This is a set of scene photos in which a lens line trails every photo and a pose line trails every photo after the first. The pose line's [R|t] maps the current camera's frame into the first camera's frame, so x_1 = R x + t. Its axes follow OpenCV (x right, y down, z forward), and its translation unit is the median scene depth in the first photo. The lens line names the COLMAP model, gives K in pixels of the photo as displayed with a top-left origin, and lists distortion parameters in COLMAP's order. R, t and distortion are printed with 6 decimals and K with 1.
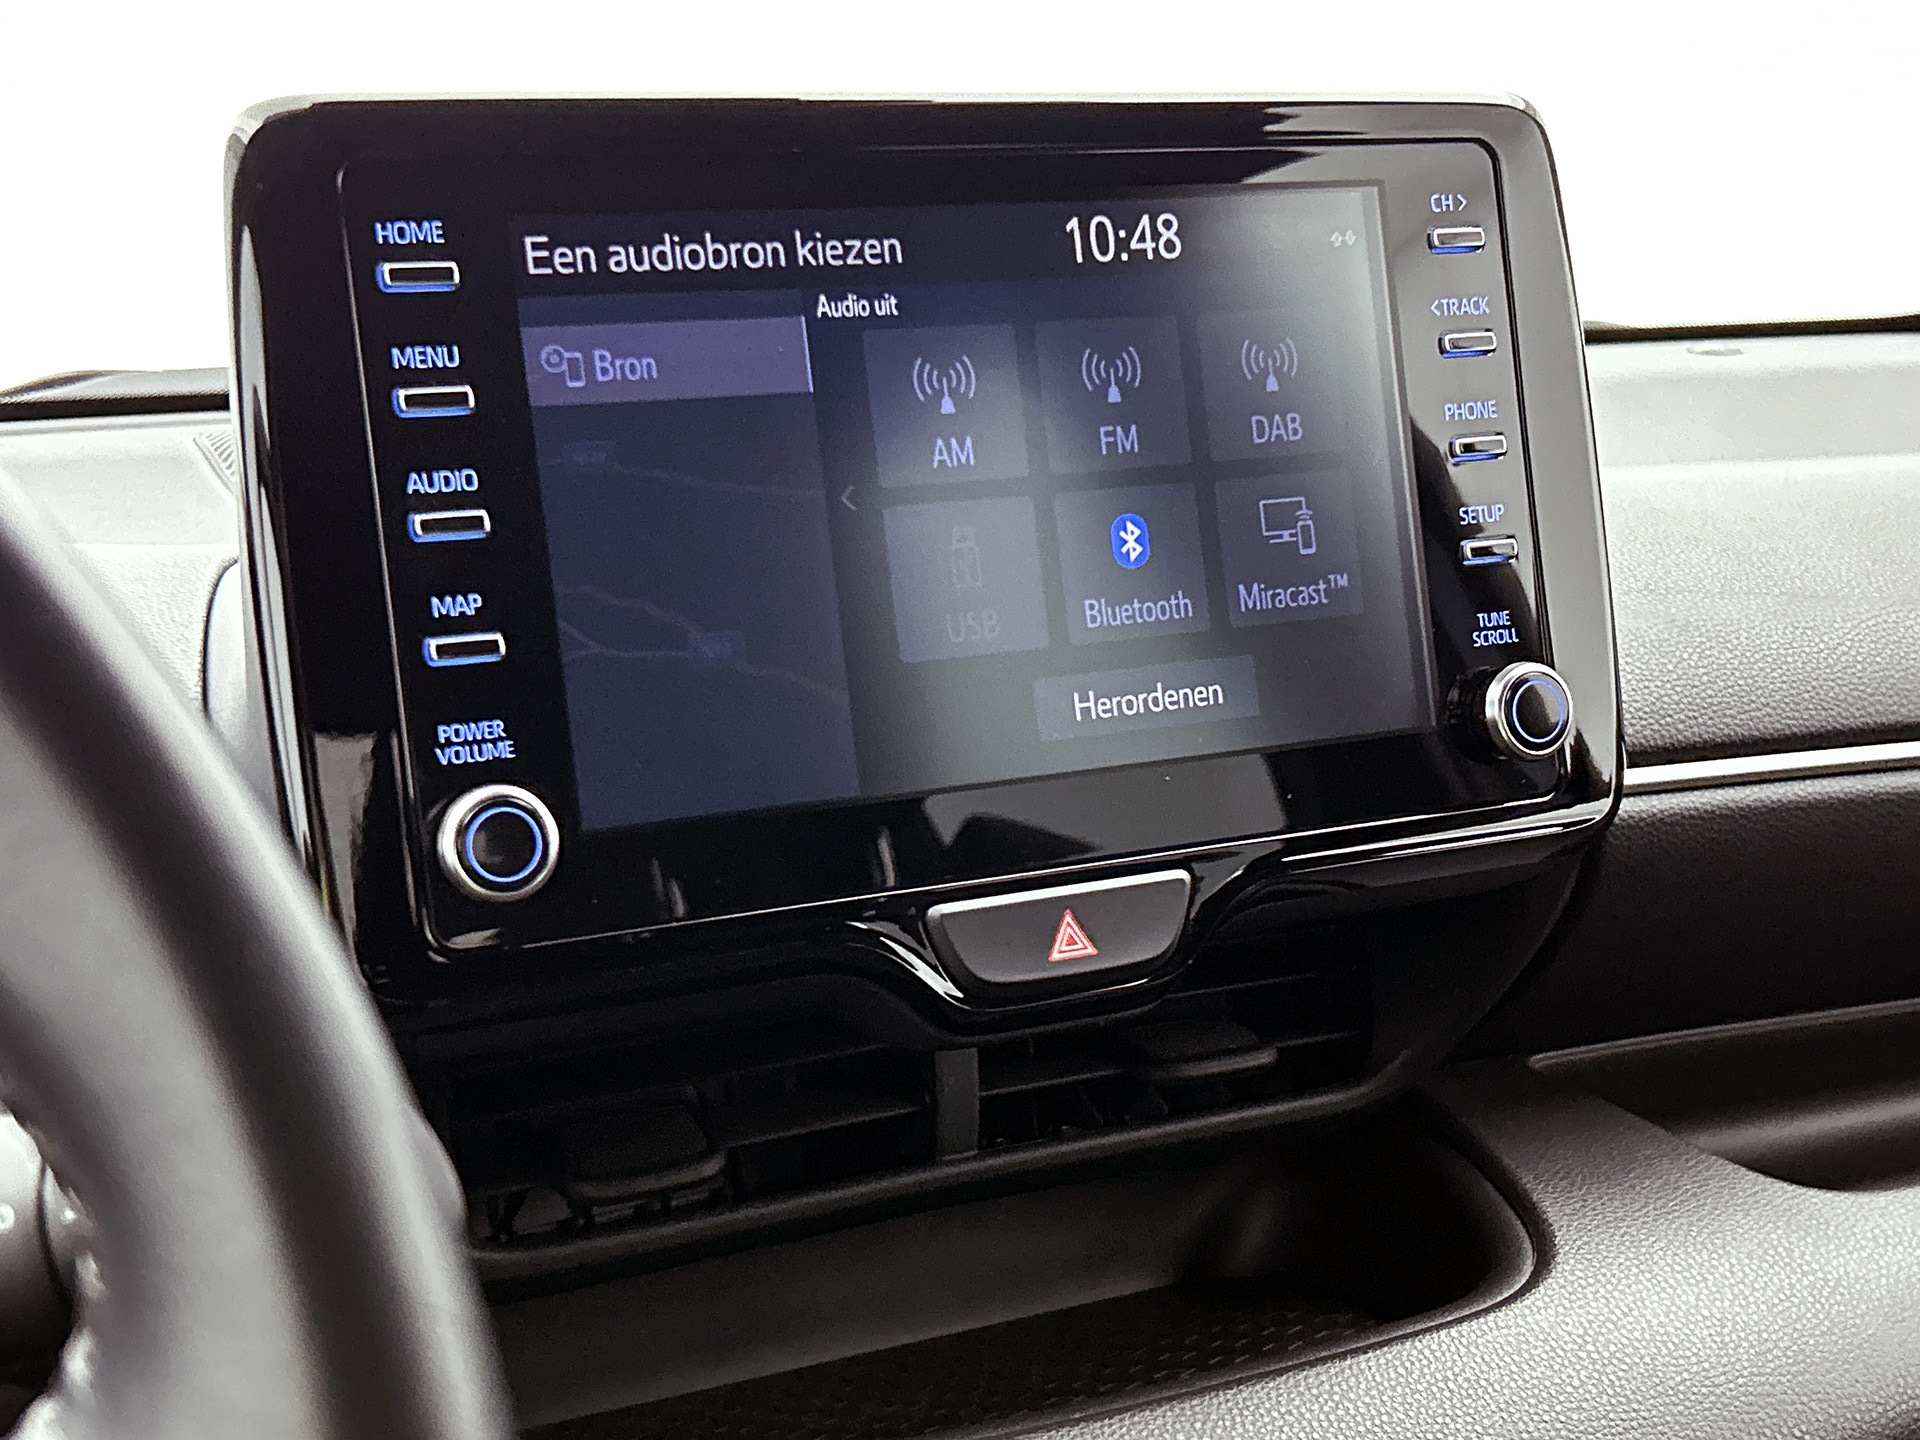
lens RADIAL K [[2612.0, 0, 958.1], [0, 2612.0, 736.7], [0, 0, 1]] dist [0.063848, 0.000000]
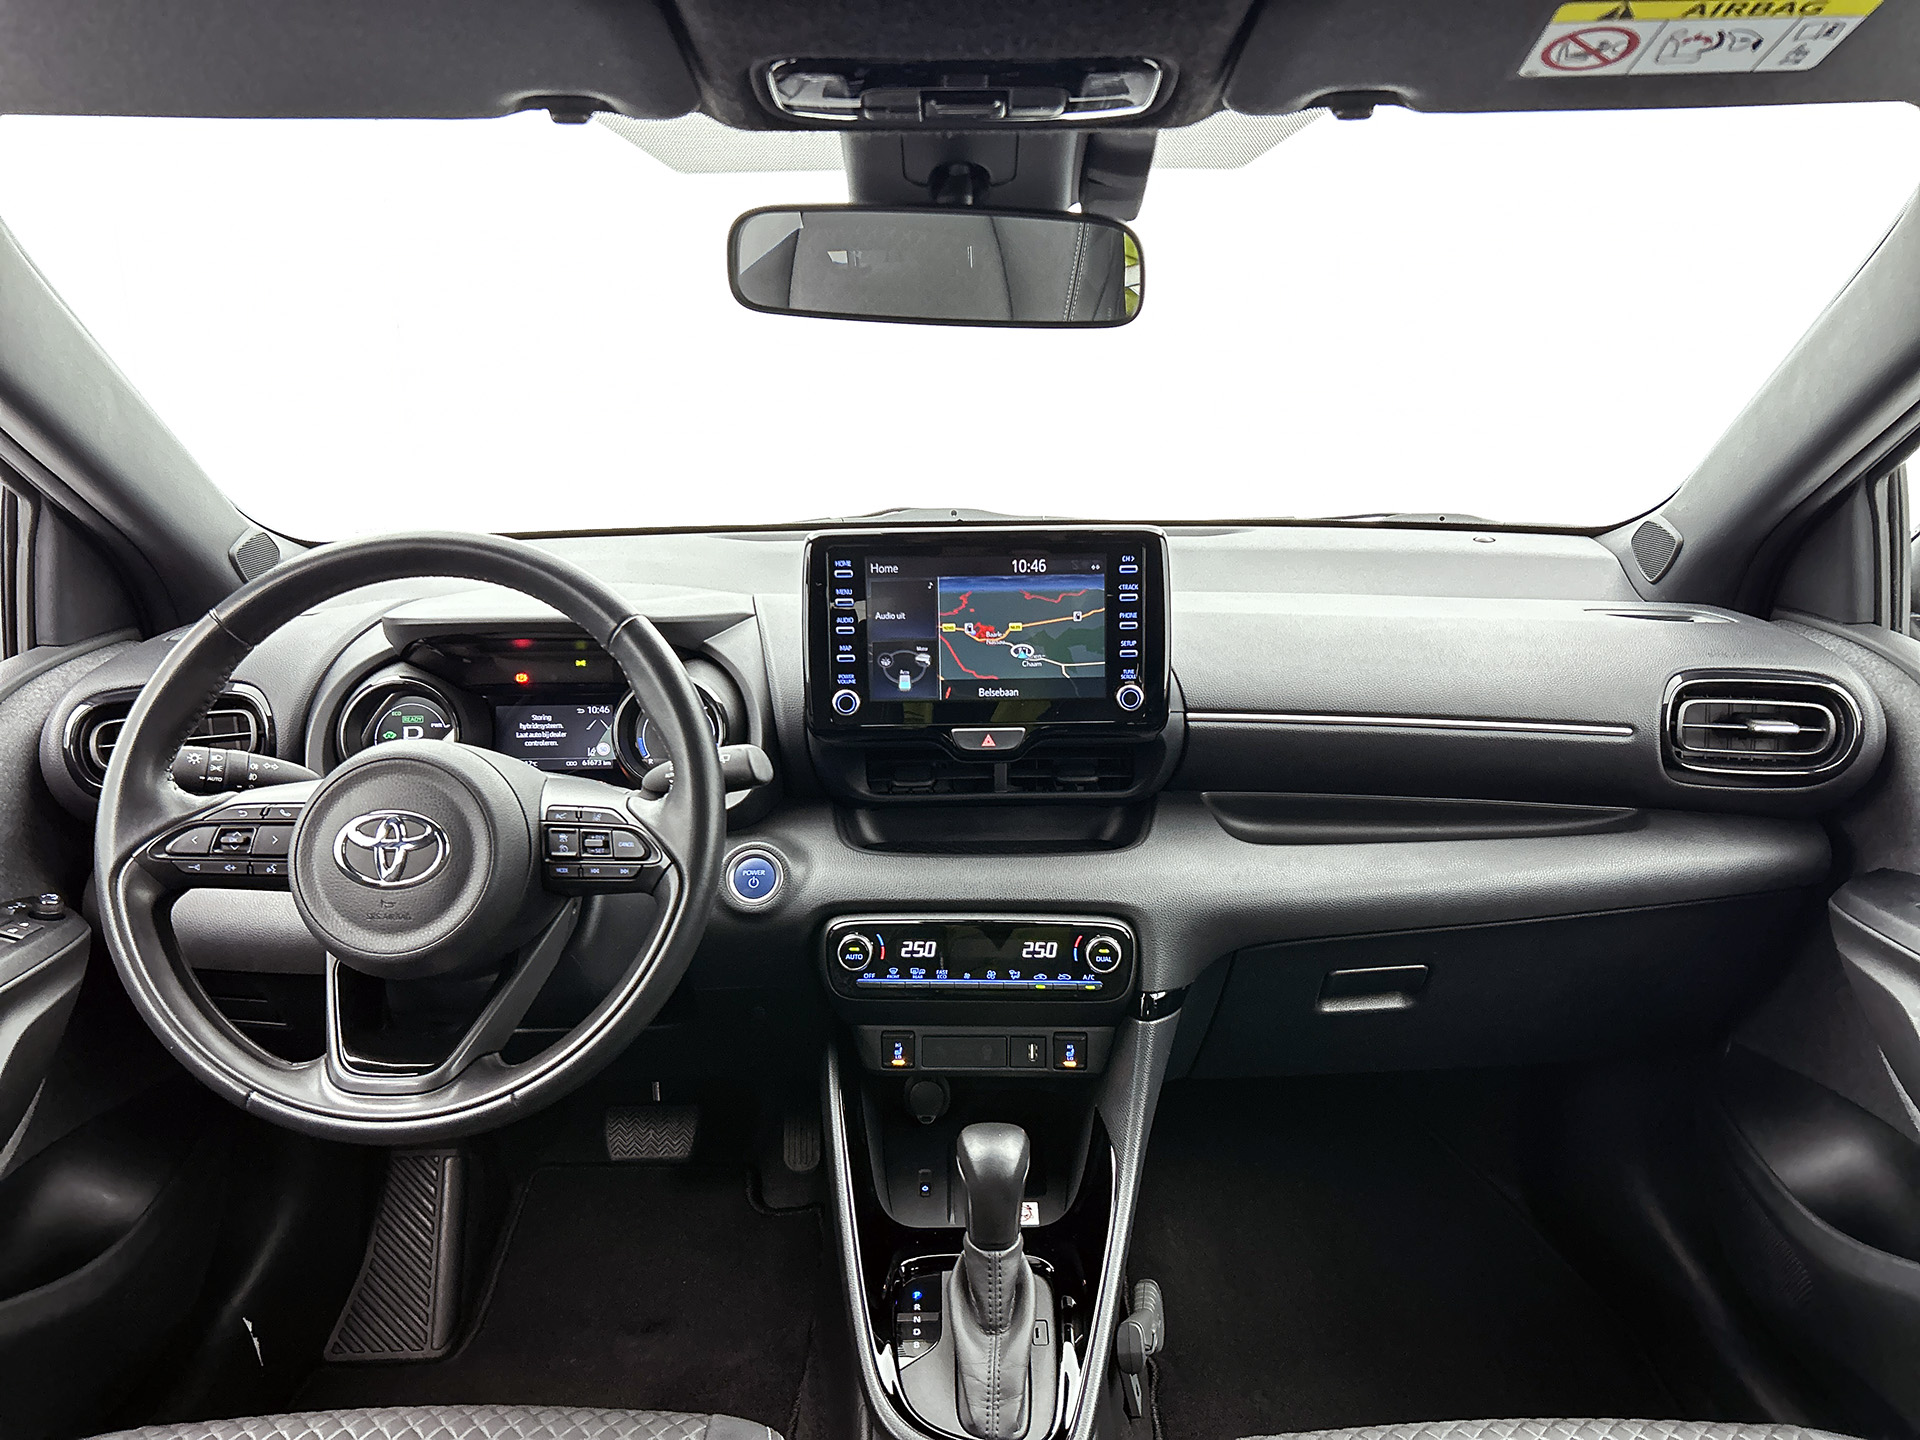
lens RADIAL K [[1502.6, 0, 980.0], [0, 1502.6, 708.5], [0, 0, 1]] dist [0.055653, -0.079385]
pose [[0.907543, 0.139192, -0.396221, 0.889102], [-0.093877, 0.986841, 0.131650, -0.261276], [0.409332, -0.082282, 0.908668, -1.053452]]
